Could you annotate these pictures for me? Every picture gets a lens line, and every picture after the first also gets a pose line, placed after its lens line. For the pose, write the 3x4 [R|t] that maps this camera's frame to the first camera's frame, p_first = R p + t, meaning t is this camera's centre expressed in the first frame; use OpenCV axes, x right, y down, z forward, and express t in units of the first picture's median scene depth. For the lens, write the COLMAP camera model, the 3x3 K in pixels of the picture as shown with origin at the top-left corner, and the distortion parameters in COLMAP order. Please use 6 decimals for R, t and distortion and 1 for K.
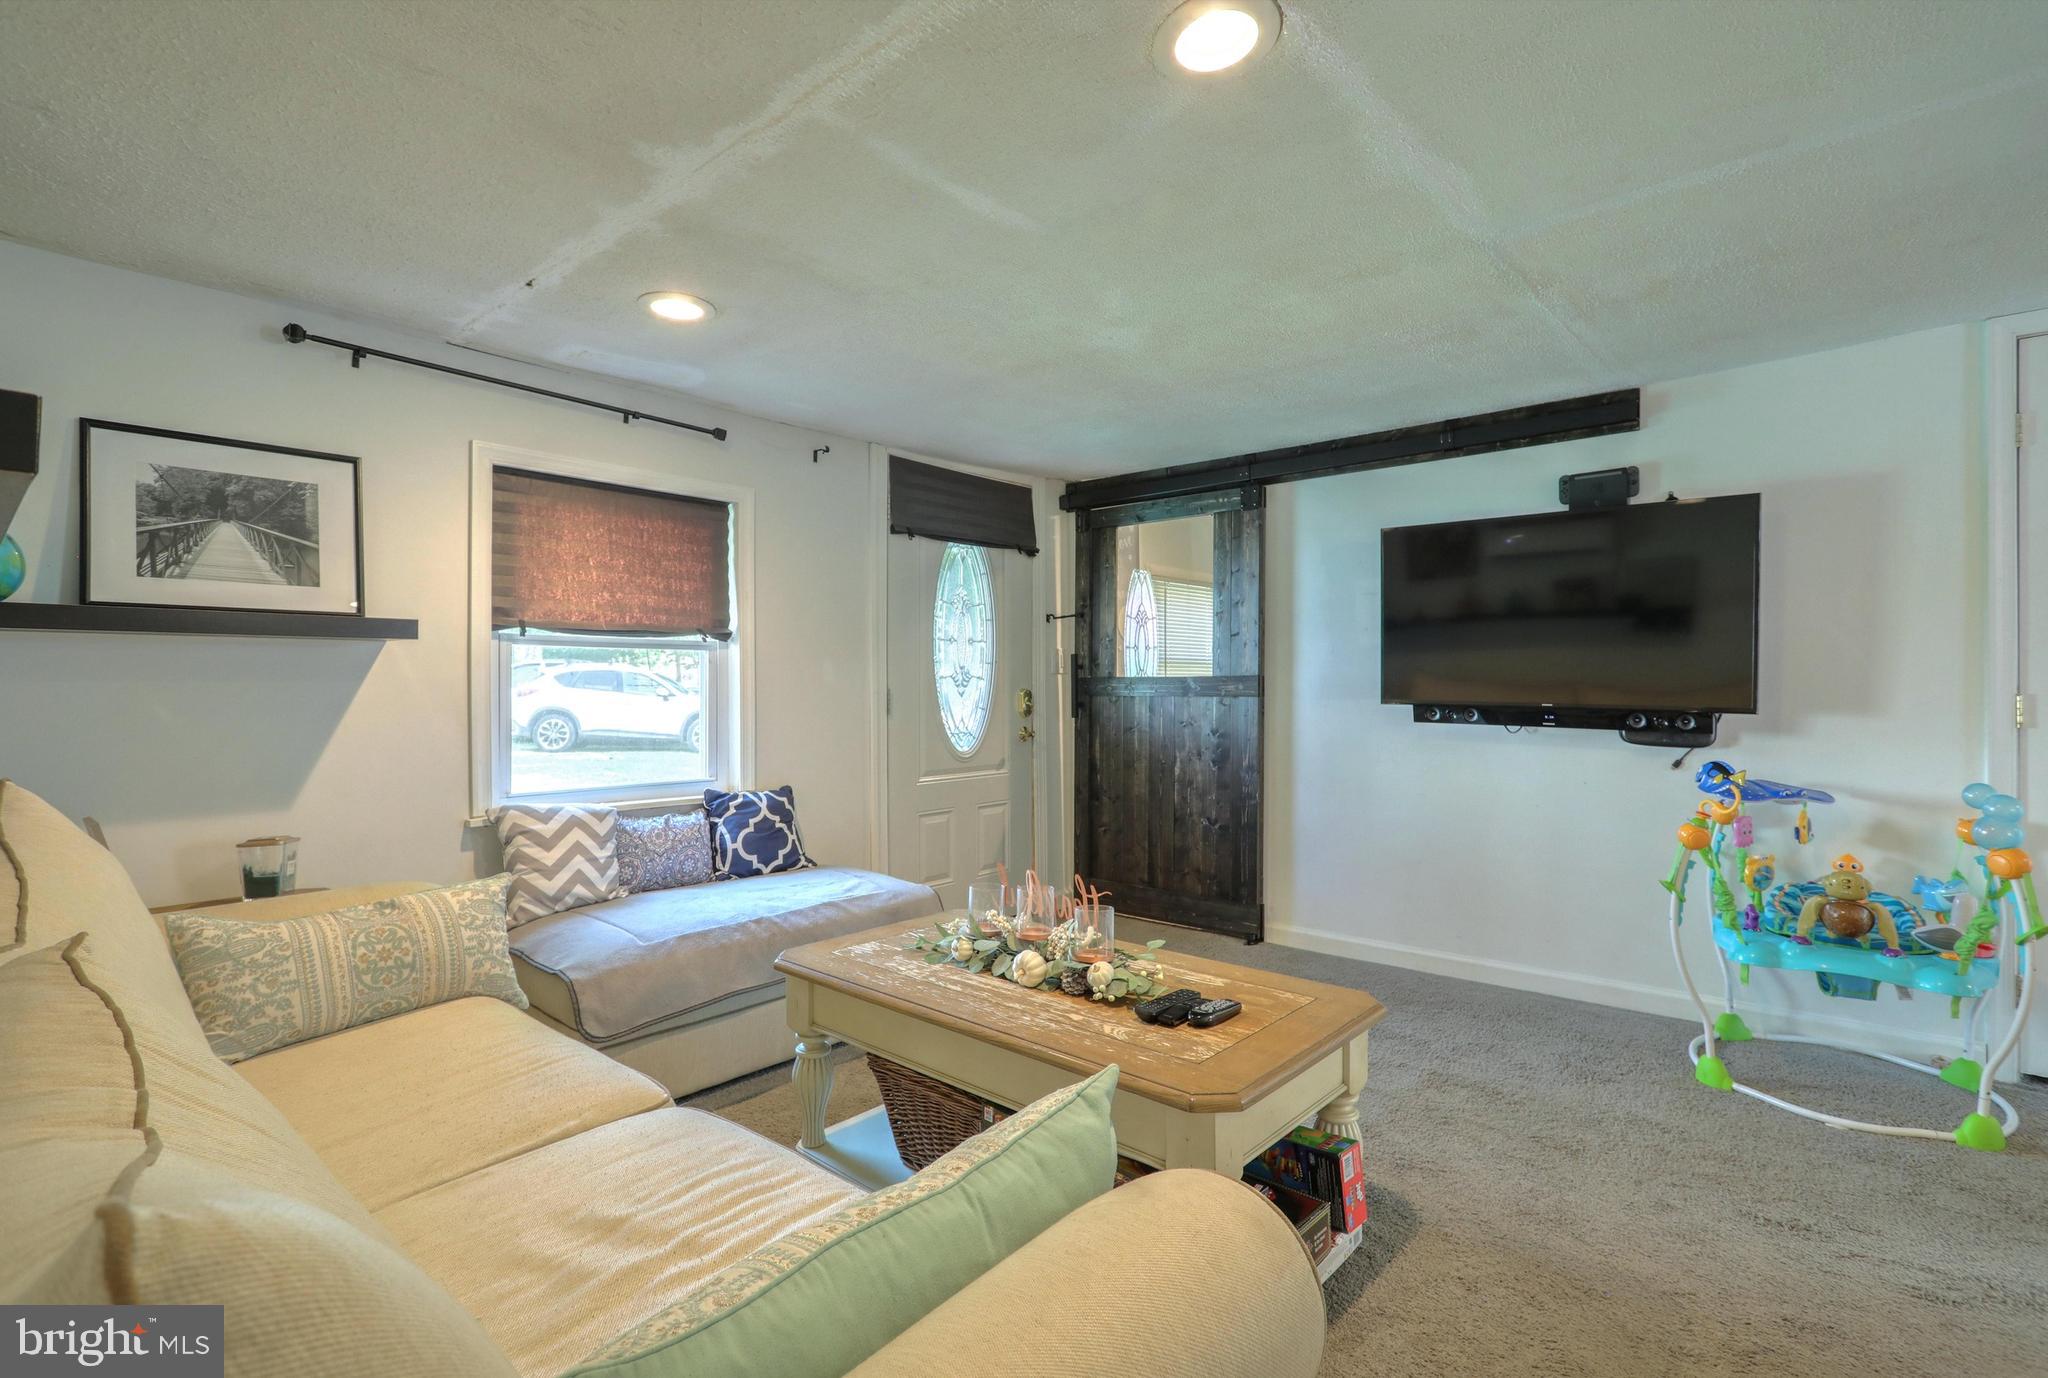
lens RADIAL K [[970.8, 0, 1034.2], [0, 970.8, 688.8], [0, 0, 1]] dist [-0.000211, 0.001864]
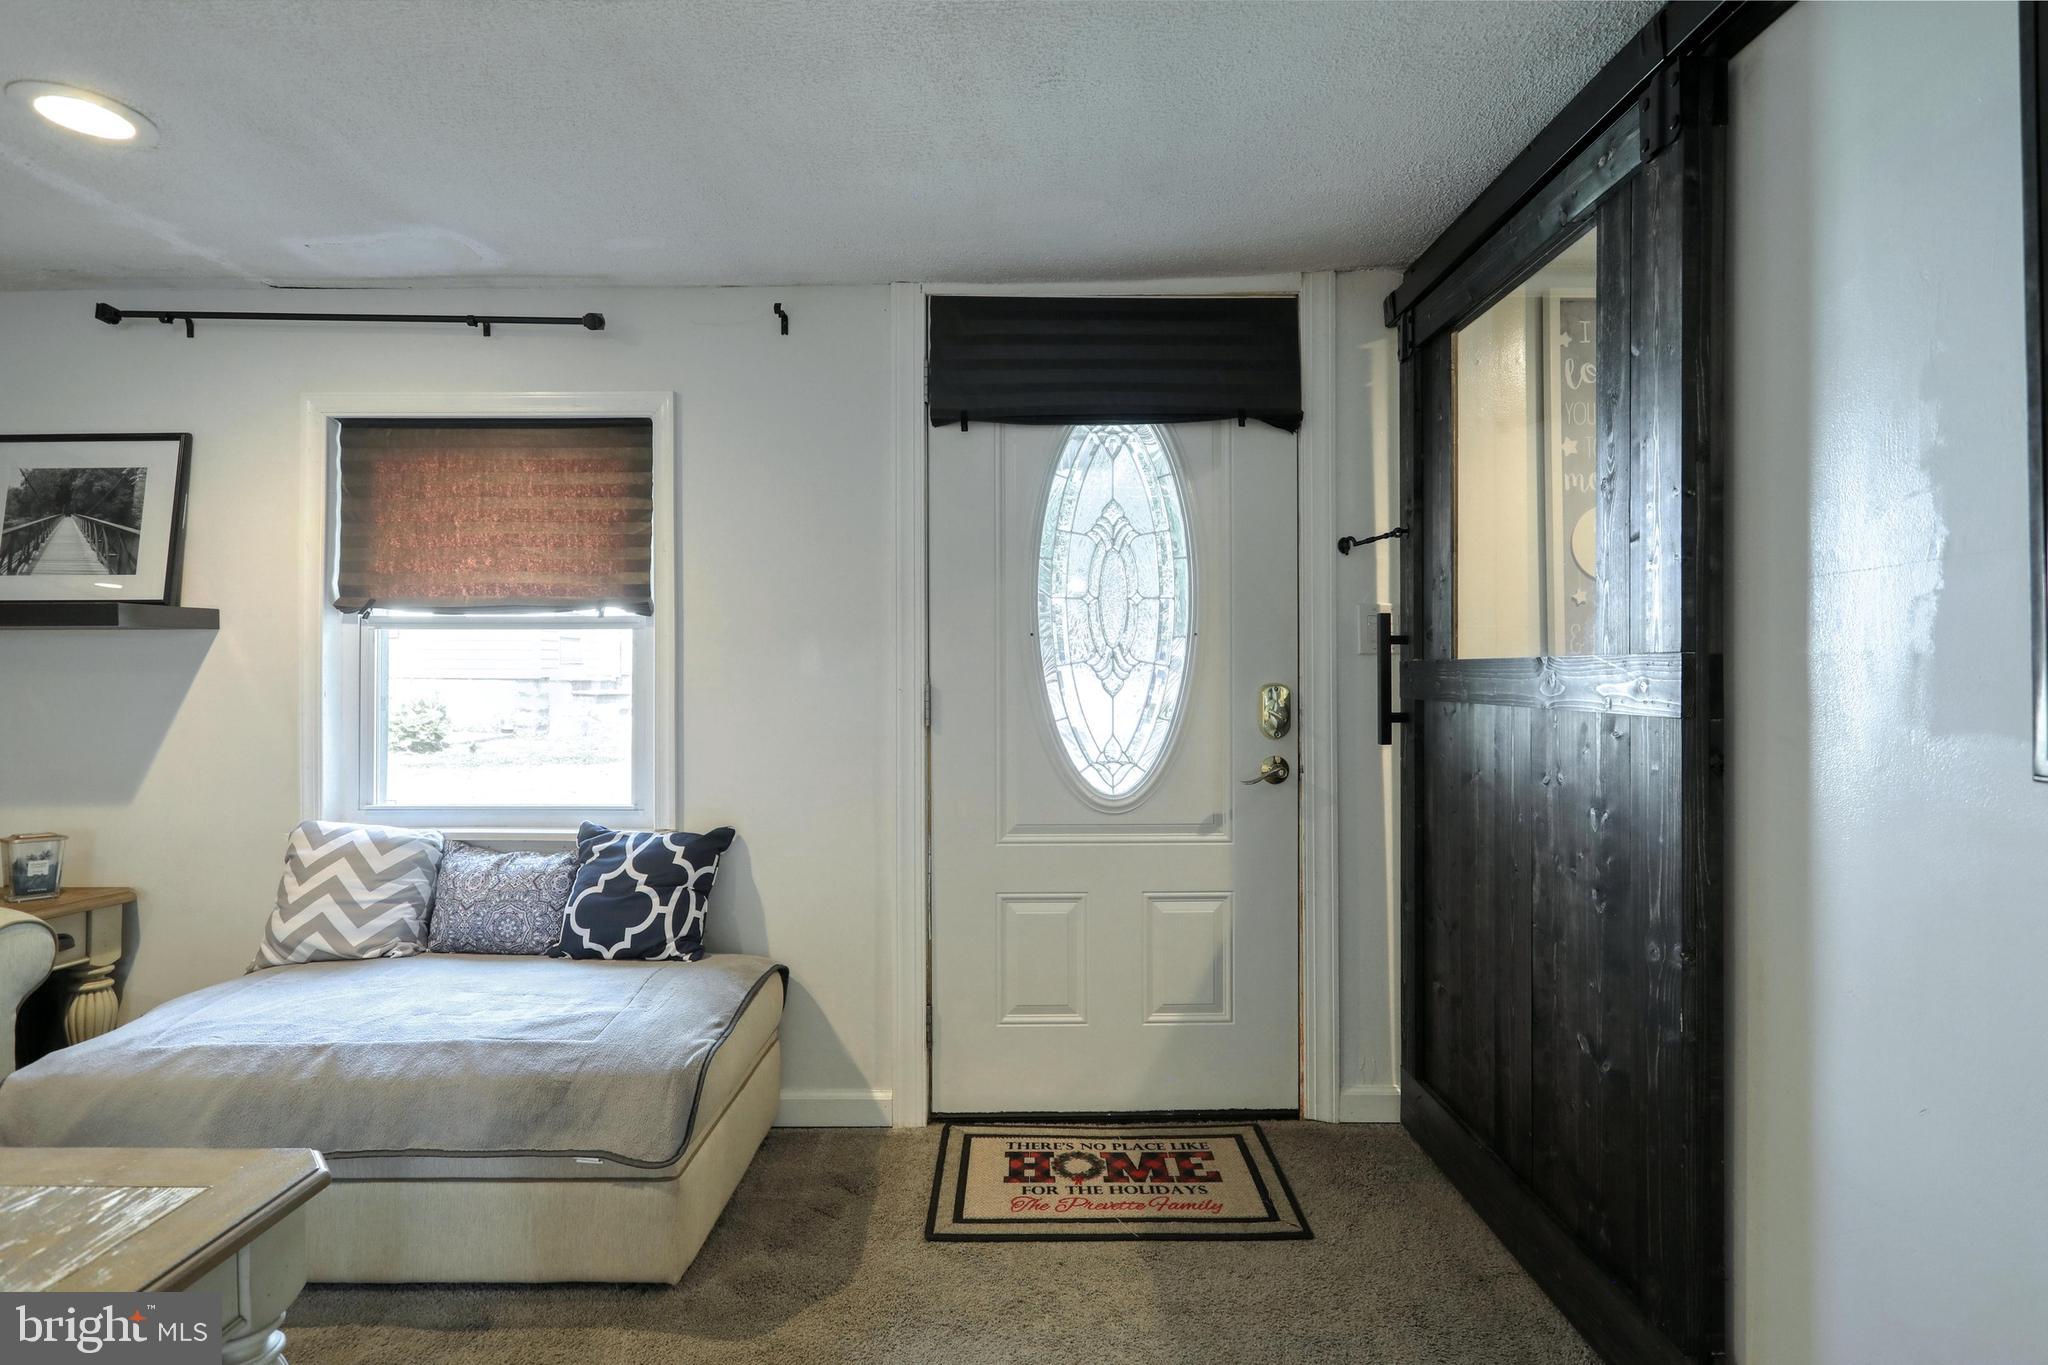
lens RADIAL K [[970.8, 0, 1019.8], [0, 970.8, 676.9], [0, 0, 1]] dist [-0.000211, 0.001864]
pose [[0.652512, 0.002984, -0.757773, 0.442976], [-0.002199, 0.999995, 0.002045, -0.006498], [0.757776, 0.000332, 0.652515, 0.828266]]
